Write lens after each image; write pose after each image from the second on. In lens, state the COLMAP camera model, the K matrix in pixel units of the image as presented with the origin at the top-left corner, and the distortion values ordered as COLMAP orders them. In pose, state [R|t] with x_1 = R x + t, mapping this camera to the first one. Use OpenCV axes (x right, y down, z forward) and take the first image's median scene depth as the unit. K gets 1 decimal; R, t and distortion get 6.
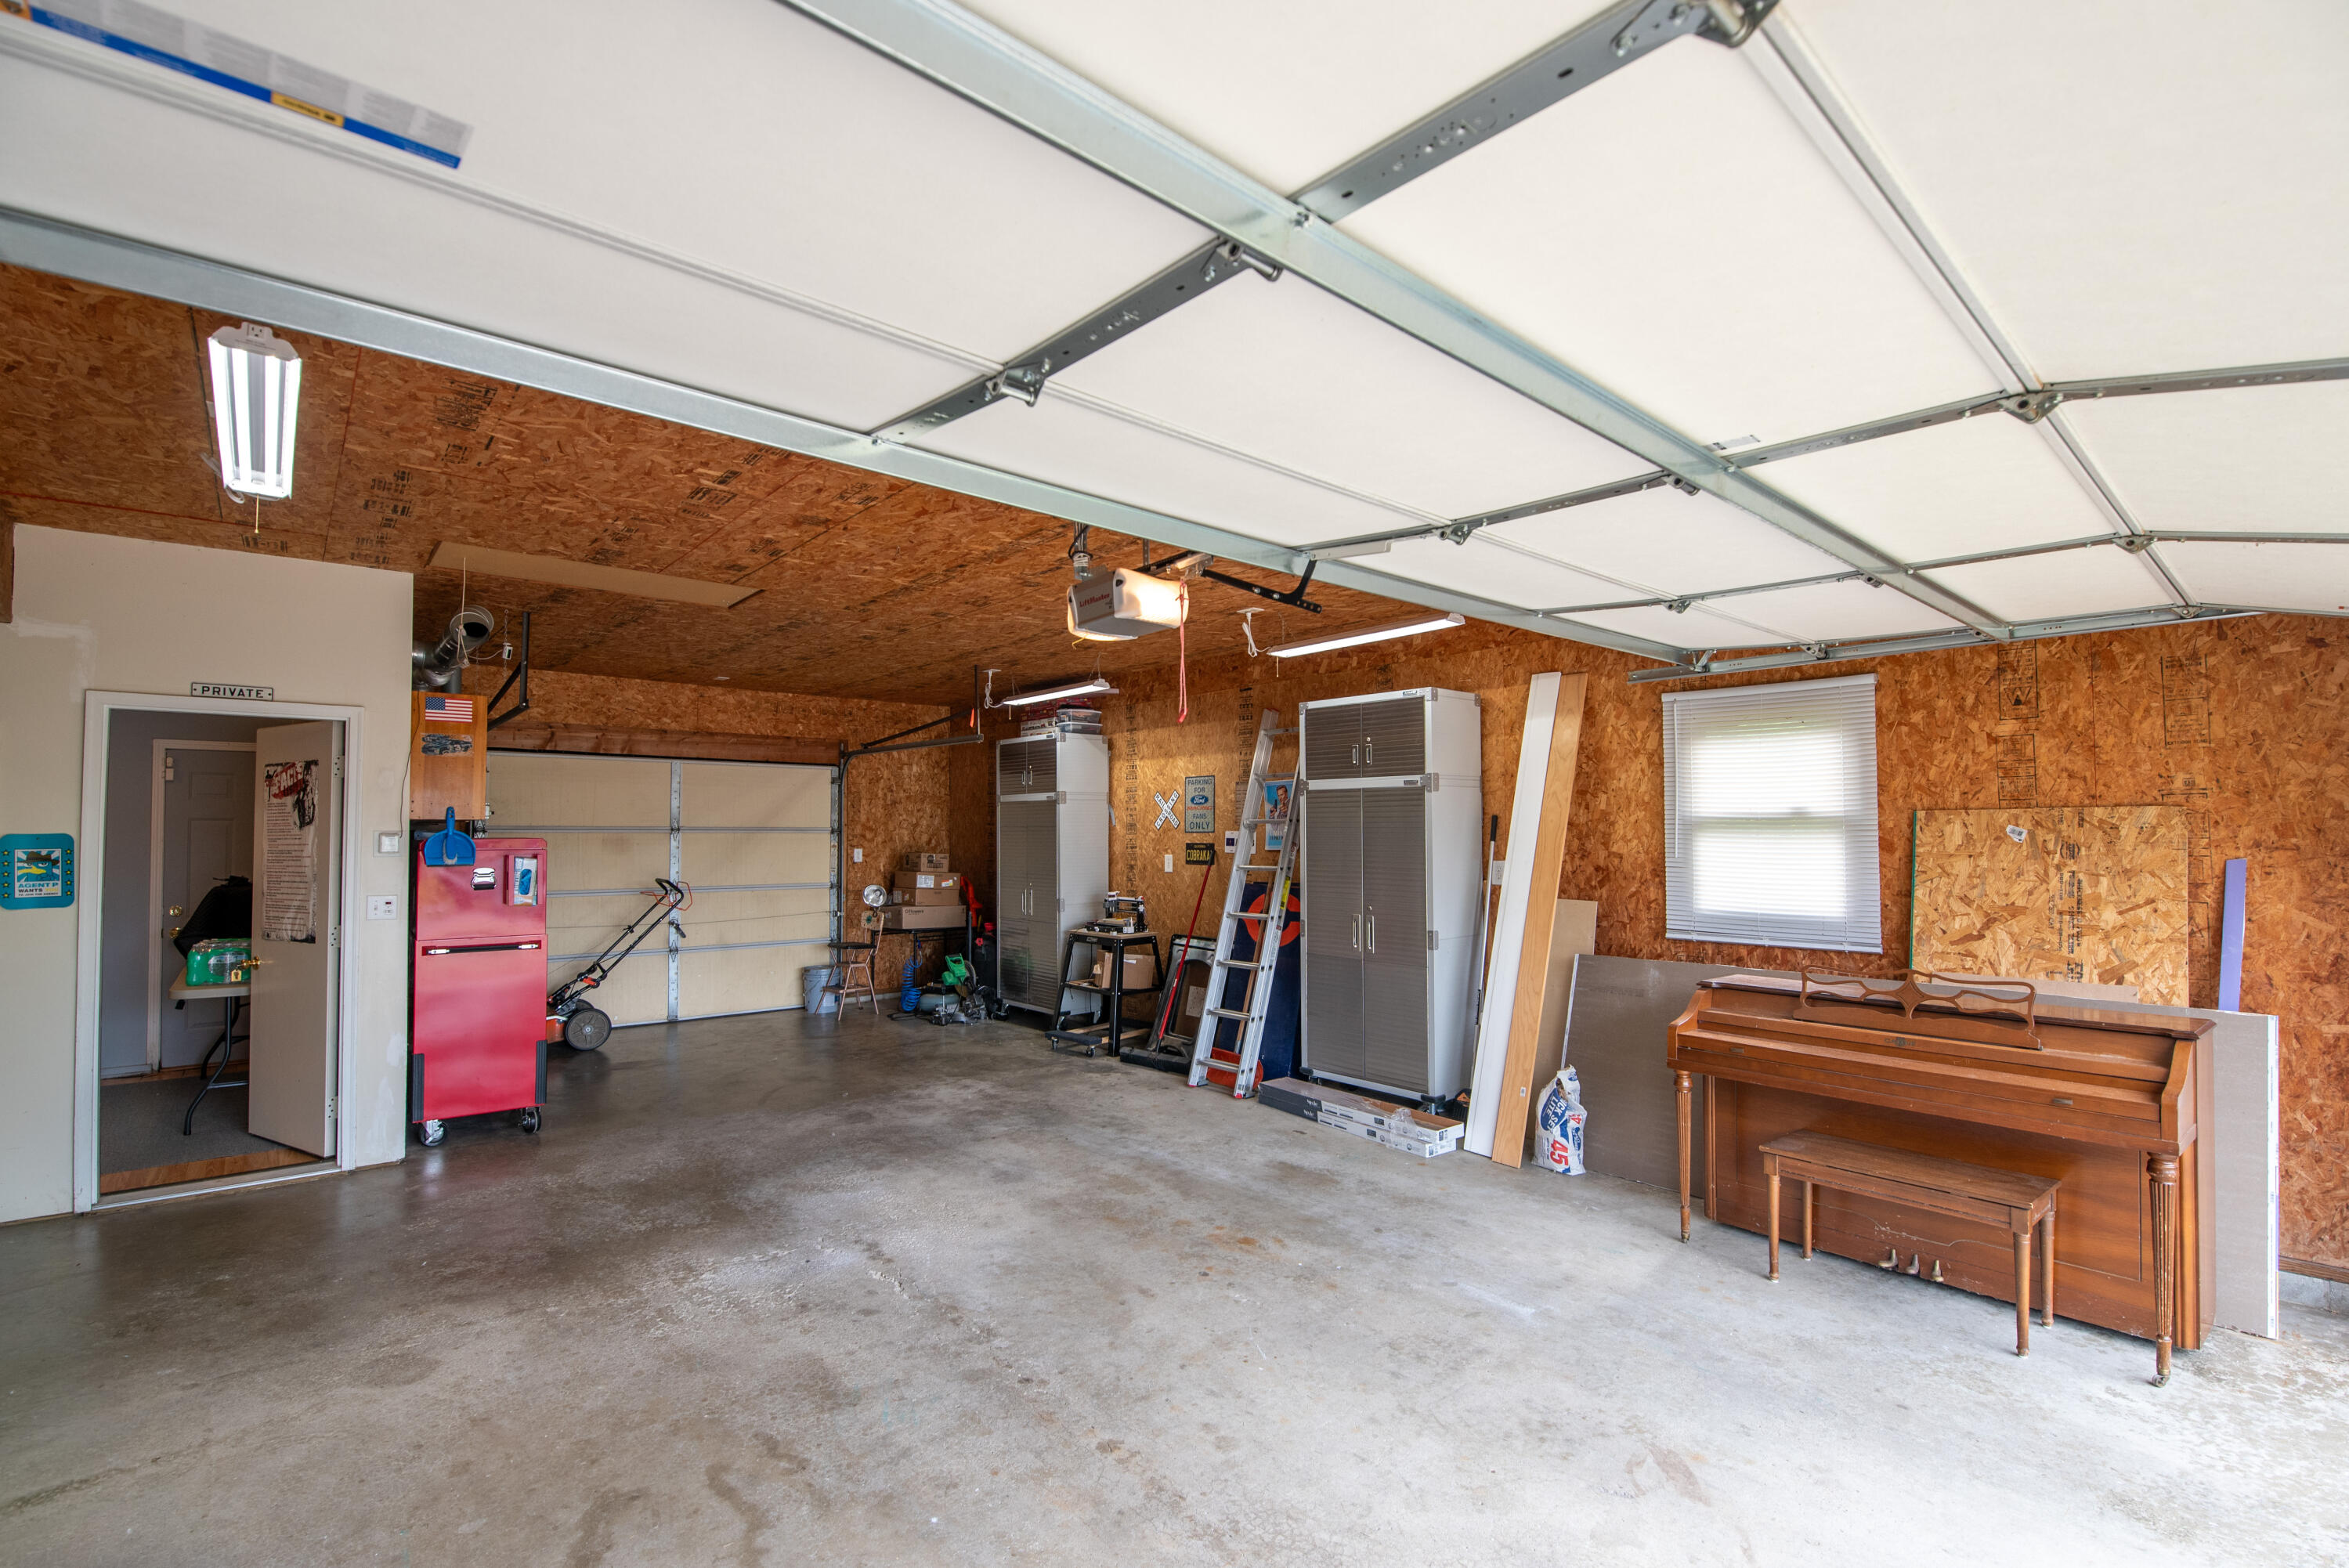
lens RADIAL K [[1023.0, 0, 1186.6], [0, 1023.0, 806.3], [0, 0, 1]] dist [-0.003044, -0.008580]
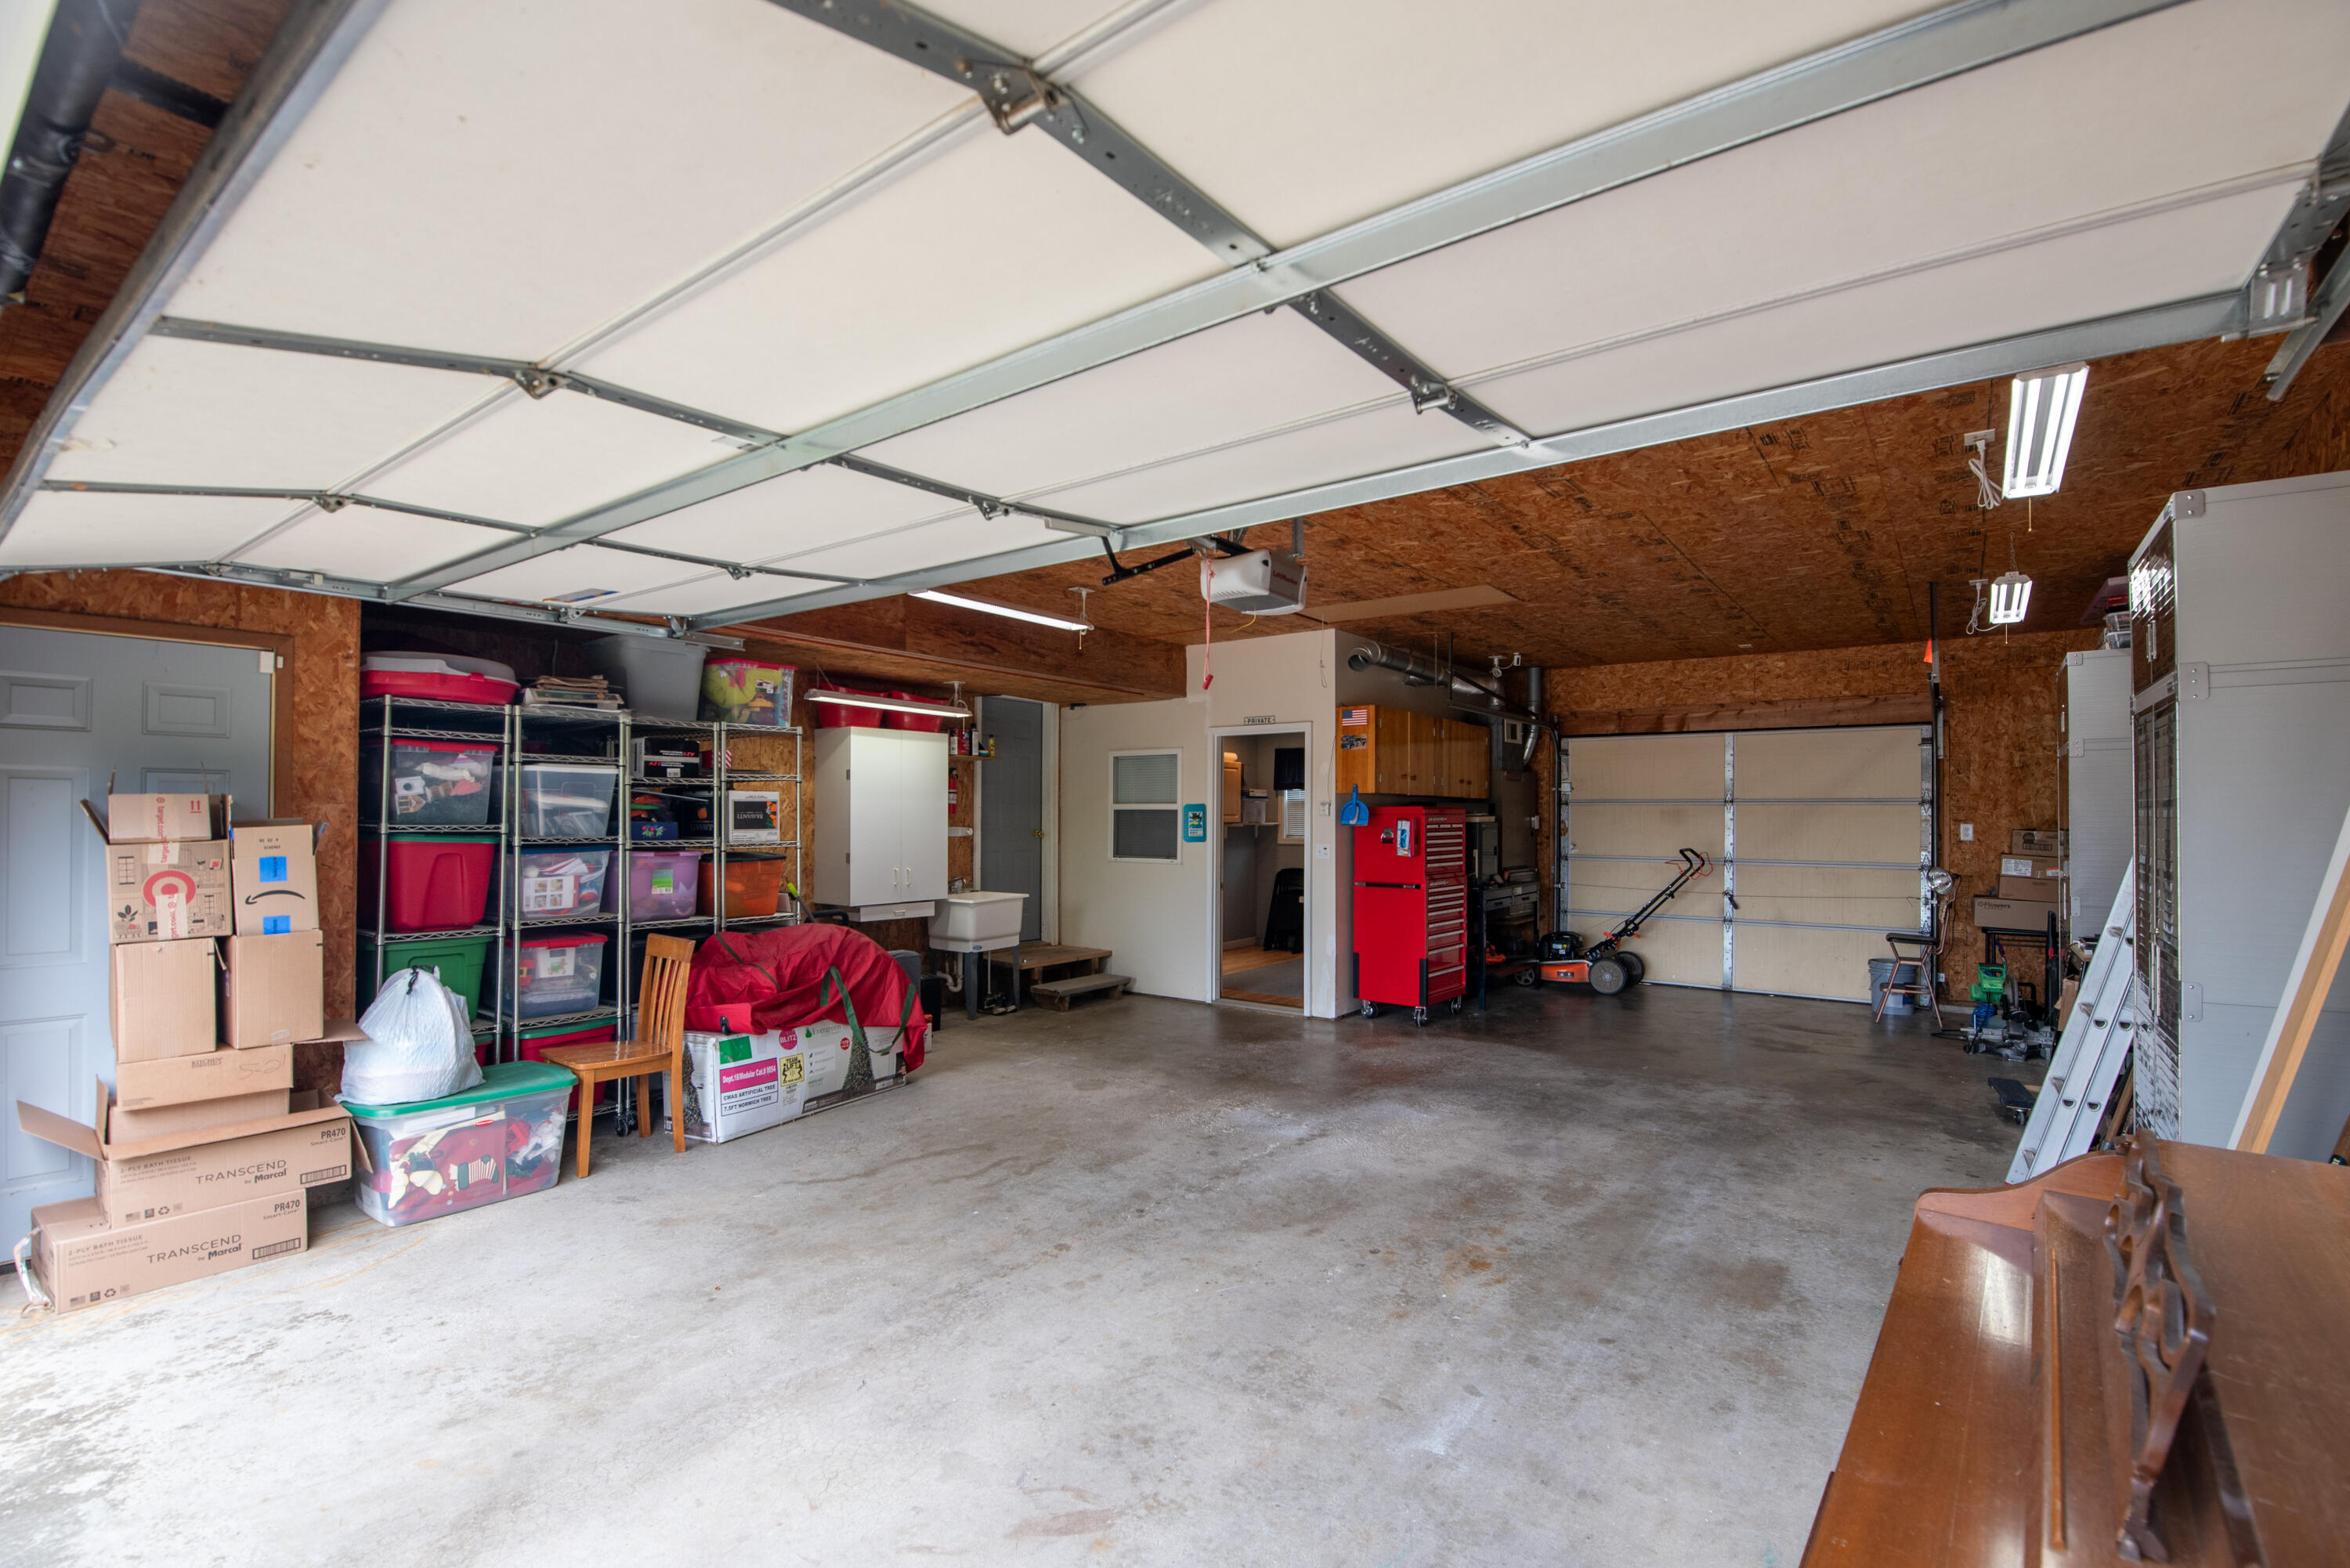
lens RADIAL K [[1023.4, 0, 1187.1], [0, 1023.4, 806.3], [0, 0, 1]] dist [-0.003044, -0.008580]
pose [[0.224629, -0.005558, -0.974429, 0.778267], [0.023232, 0.999730, -0.000346, 0.032371], [0.974167, -0.022560, 0.224697, 0.532924]]
